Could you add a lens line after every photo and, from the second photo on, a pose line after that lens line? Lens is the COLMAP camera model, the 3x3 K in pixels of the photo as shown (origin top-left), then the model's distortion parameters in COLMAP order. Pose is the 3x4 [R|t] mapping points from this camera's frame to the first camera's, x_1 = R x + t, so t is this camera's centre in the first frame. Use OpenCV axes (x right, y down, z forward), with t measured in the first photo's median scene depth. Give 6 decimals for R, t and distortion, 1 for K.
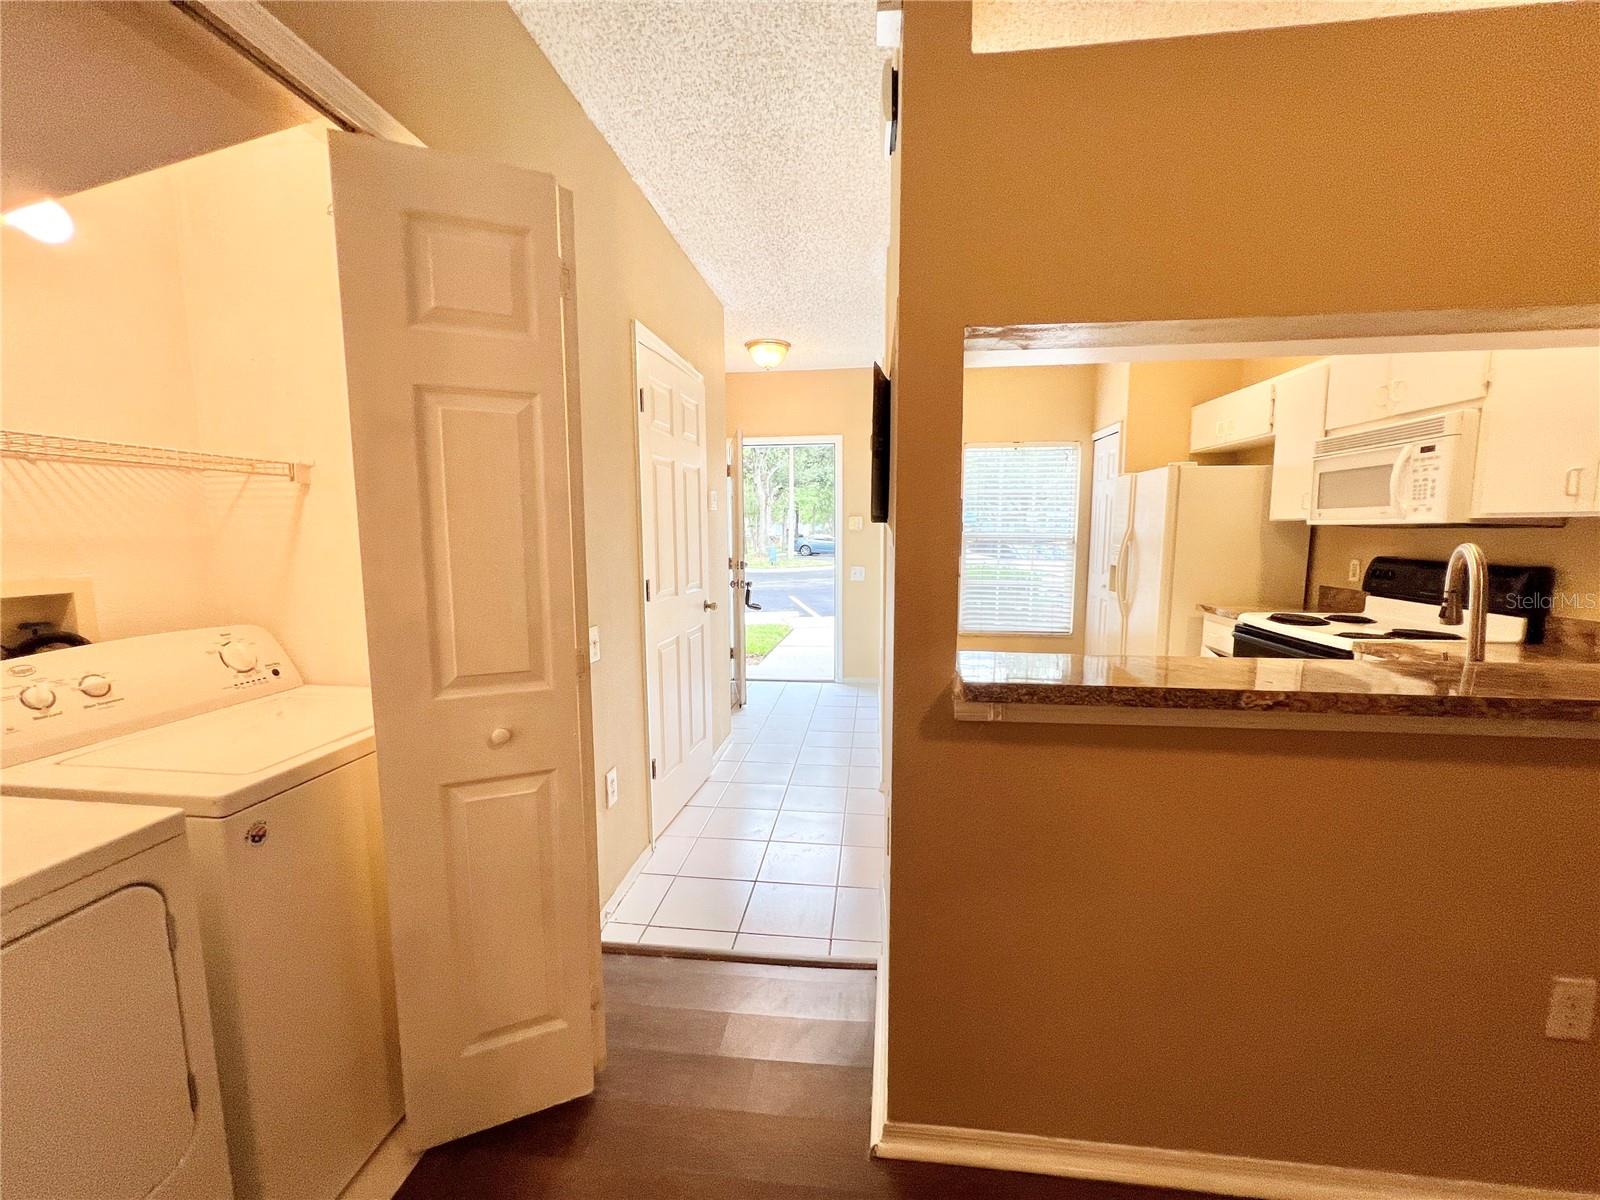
lens RADIAL K [[641.9, 0, 798.3], [0, 641.9, 598.8], [0, 0, 1]] dist [-0.000591, -0.000554]
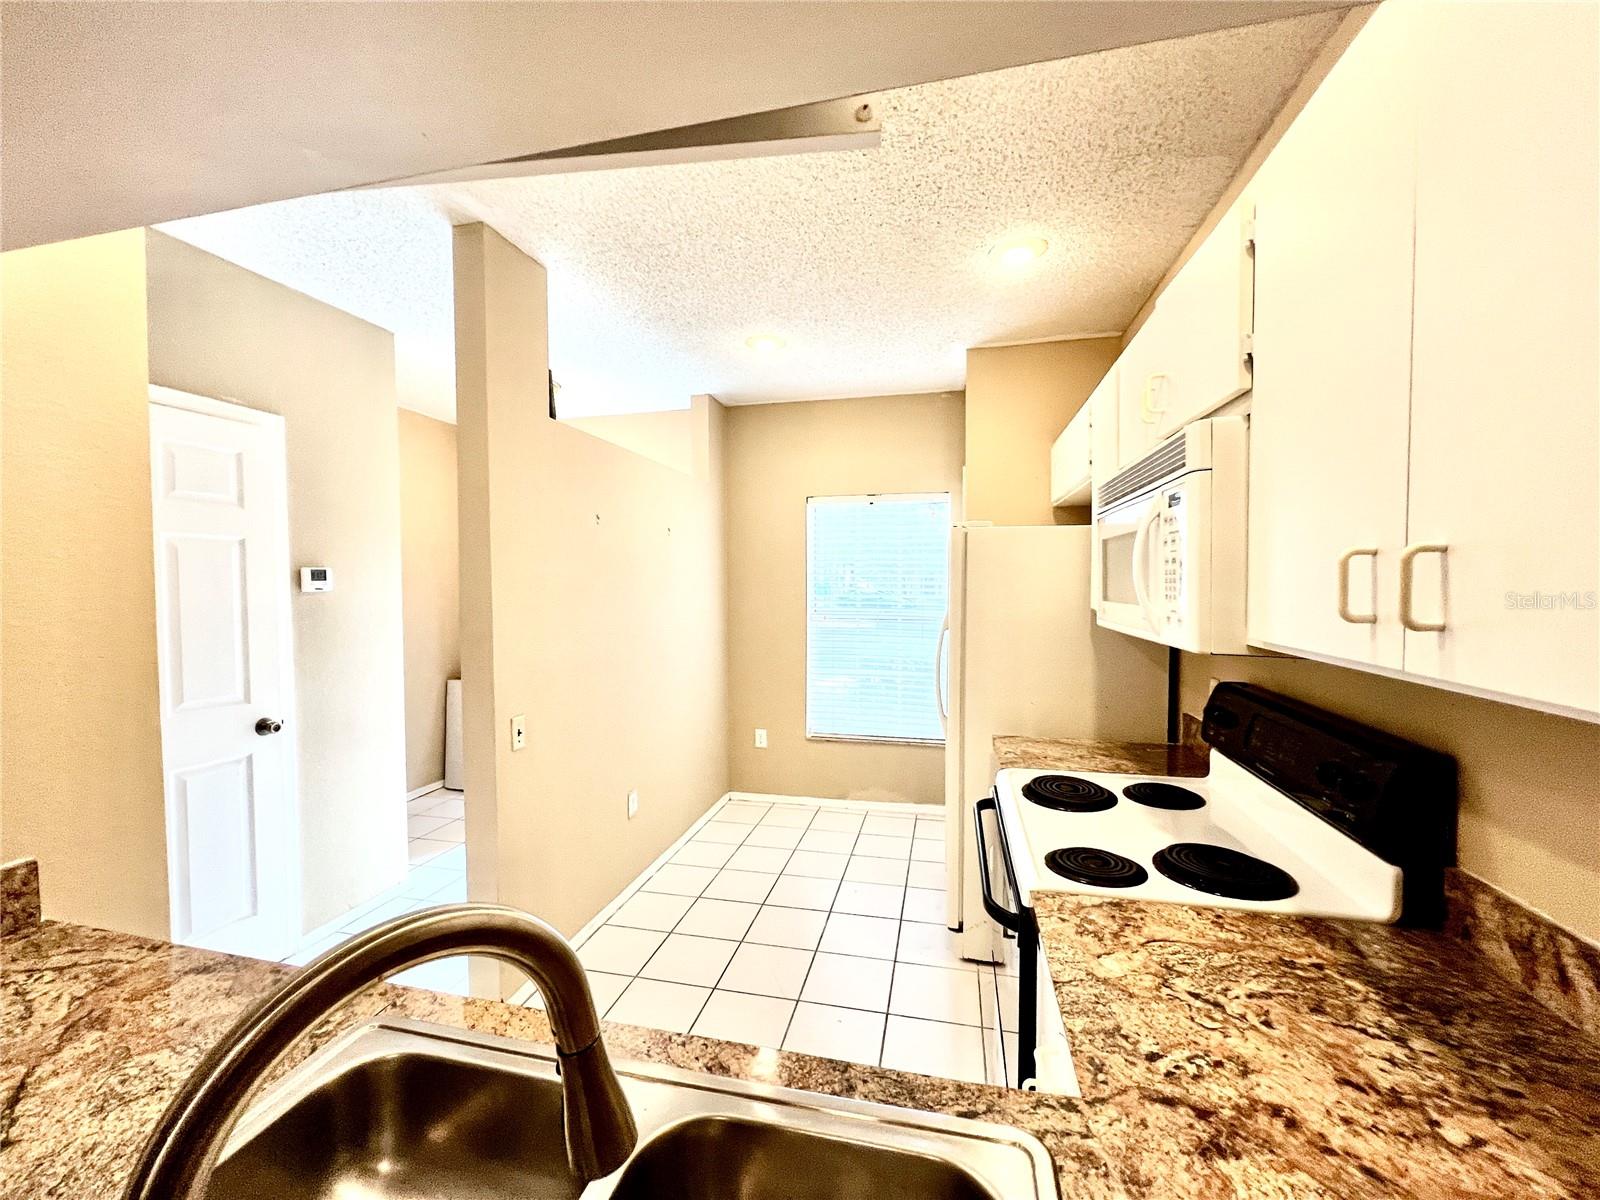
lens RADIAL K [[641.9, 0, 796.8], [0, 641.9, 598.9], [0, 0, 1]] dist [-0.000591, -0.000554]
pose [[0.993727, 0.001672, -0.111825, 0.562892], [-0.010754, 0.996683, -0.080665, -0.085427], [0.111319, 0.081362, 0.990449, 0.362286]]
